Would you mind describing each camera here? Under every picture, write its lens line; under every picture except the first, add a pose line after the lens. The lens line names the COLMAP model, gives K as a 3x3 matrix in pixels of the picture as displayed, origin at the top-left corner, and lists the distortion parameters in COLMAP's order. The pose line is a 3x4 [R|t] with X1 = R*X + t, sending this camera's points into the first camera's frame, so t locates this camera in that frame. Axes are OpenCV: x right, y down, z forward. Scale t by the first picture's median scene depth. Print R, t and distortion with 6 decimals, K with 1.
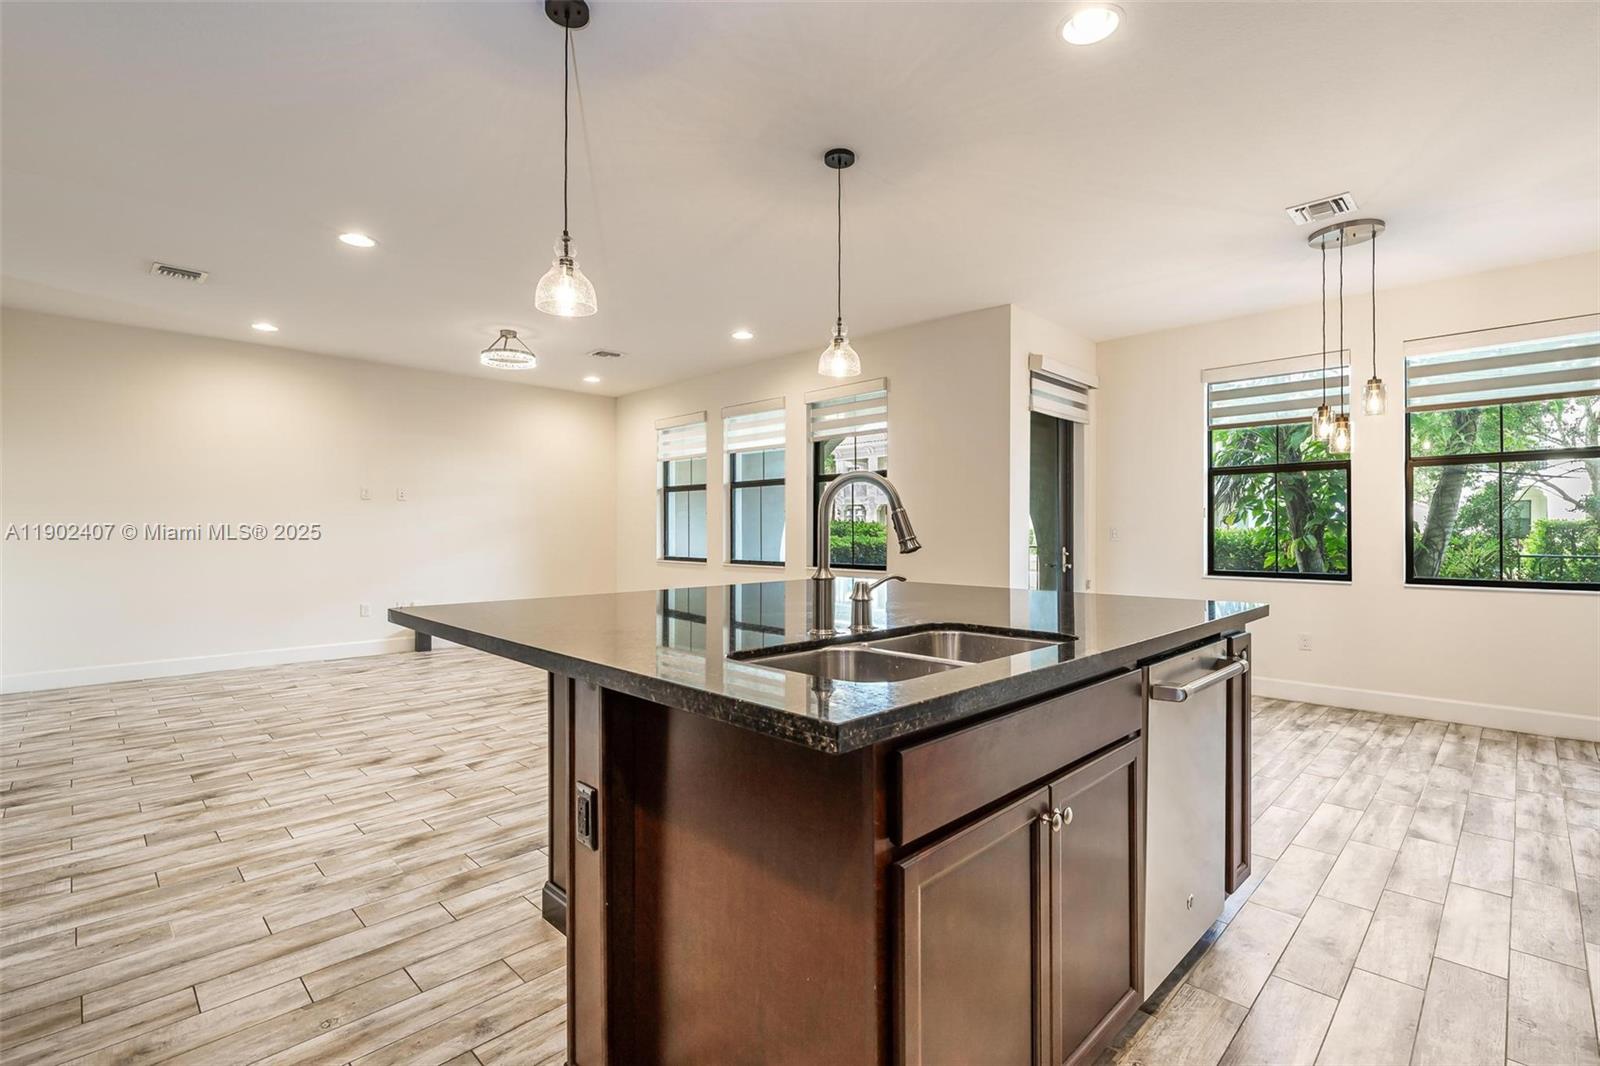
lens RADIAL K [[725.3, 0, 805.4], [0, 725.3, 540.6], [0, 0, 1]] dist [-0.002635, -0.000812]
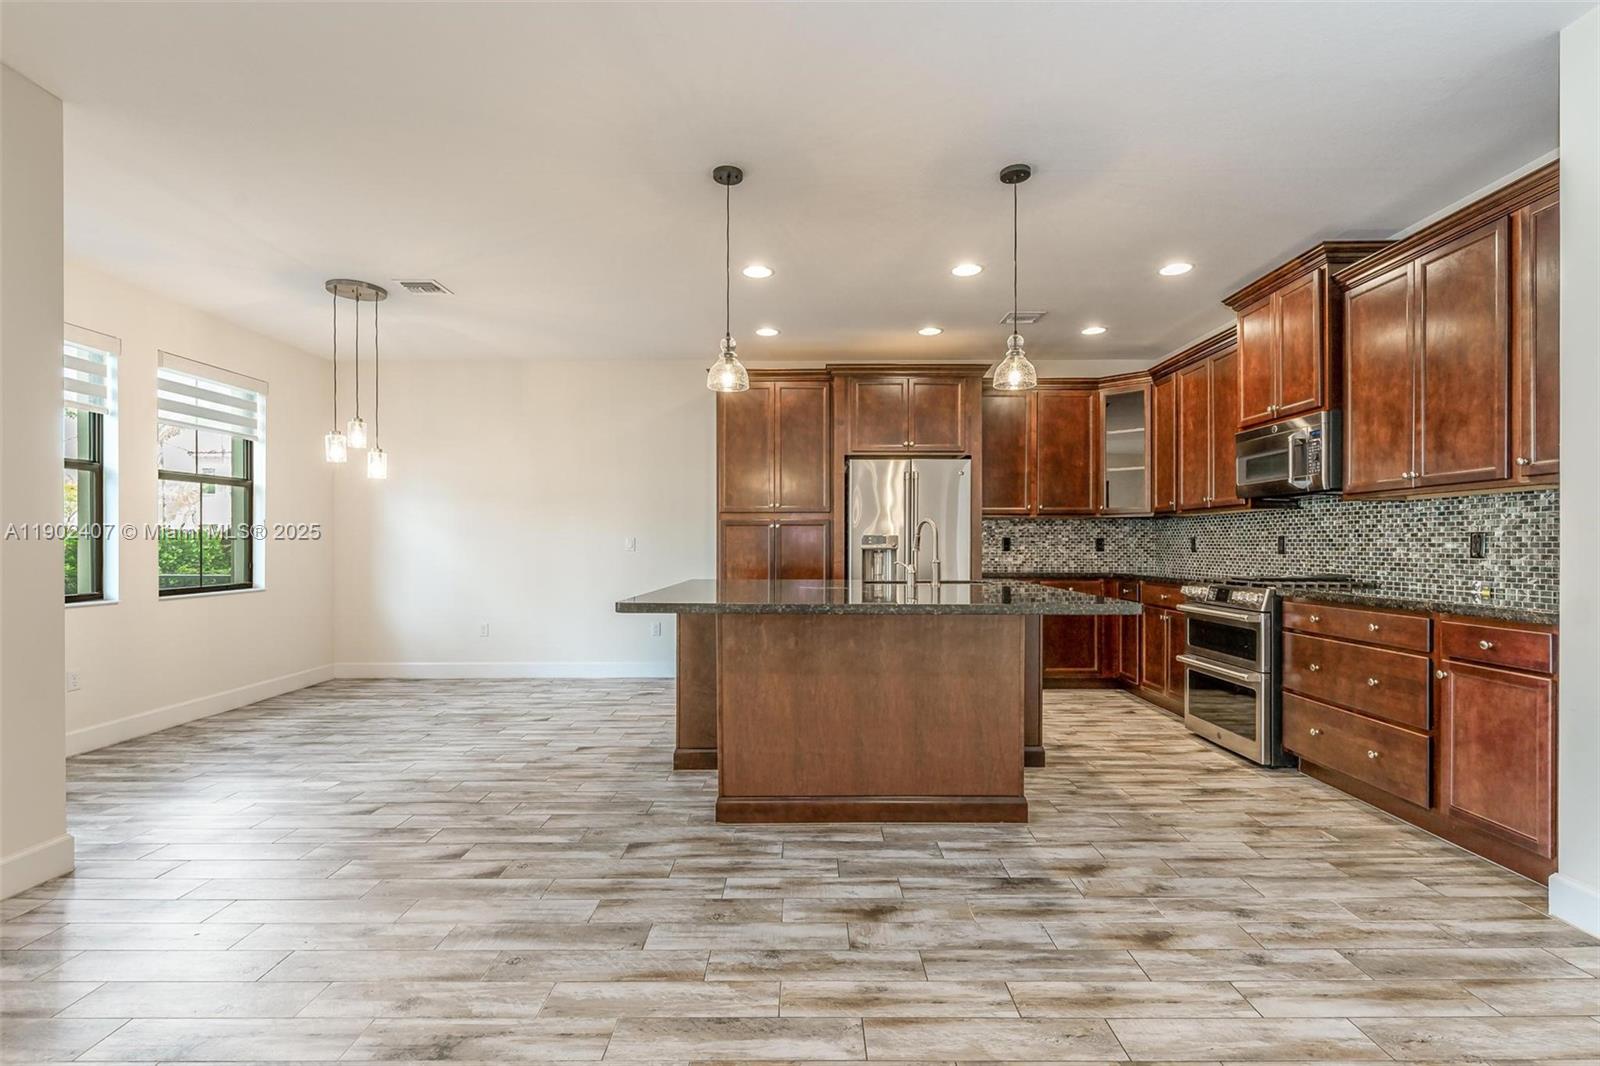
lens RADIAL K [[725.3, 0, 805.4], [0, 725.3, 540.6], [0, 0, 1]] dist [-0.002635, -0.000812]
pose [[-0.702225, 0.001435, 0.711953, -0.673138], [0.012126, 0.999877, 0.009945, -0.021298], [-0.711852, 0.015617, -0.702156, 1.452651]]
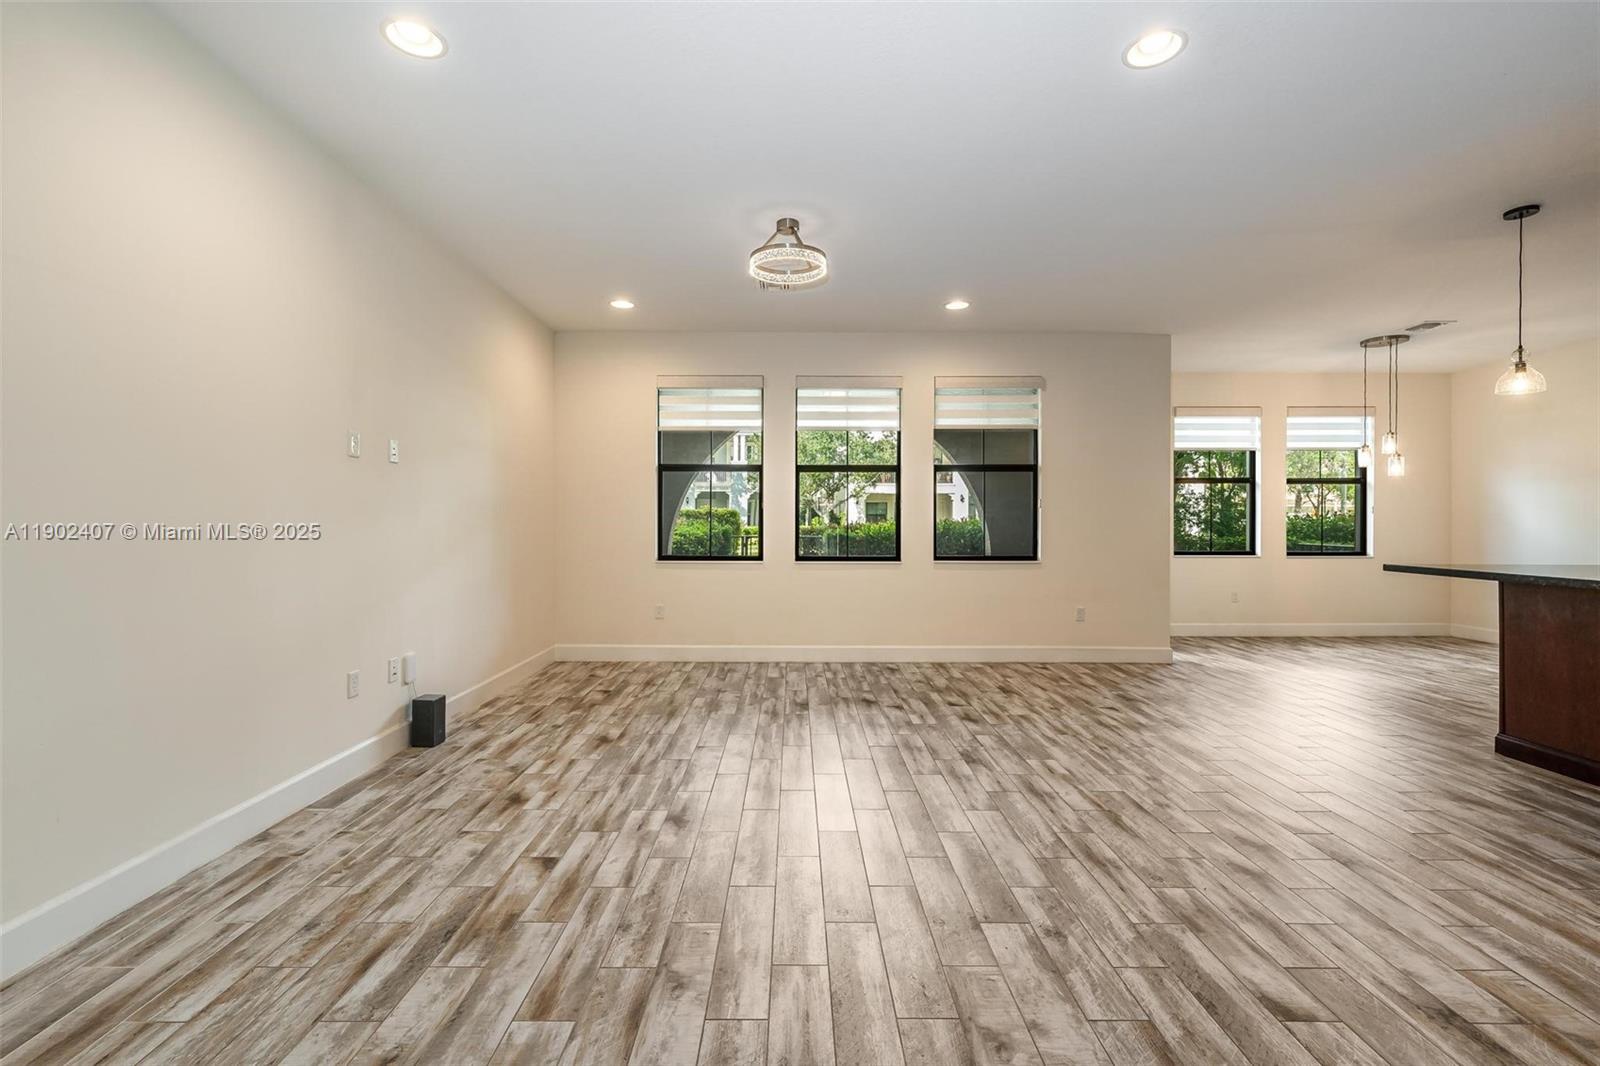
lens RADIAL K [[697.9, 0, 798.0], [0, 697.9, 521.5], [0, 0, 1]] dist [-0.008001, 0.005733]
pose [[0.710766, 0.002649, 0.703424, -1.437621], [0.007515, 0.999907, -0.011358, -0.011020], [-0.703389, 0.013359, 0.710680, 0.903813]]
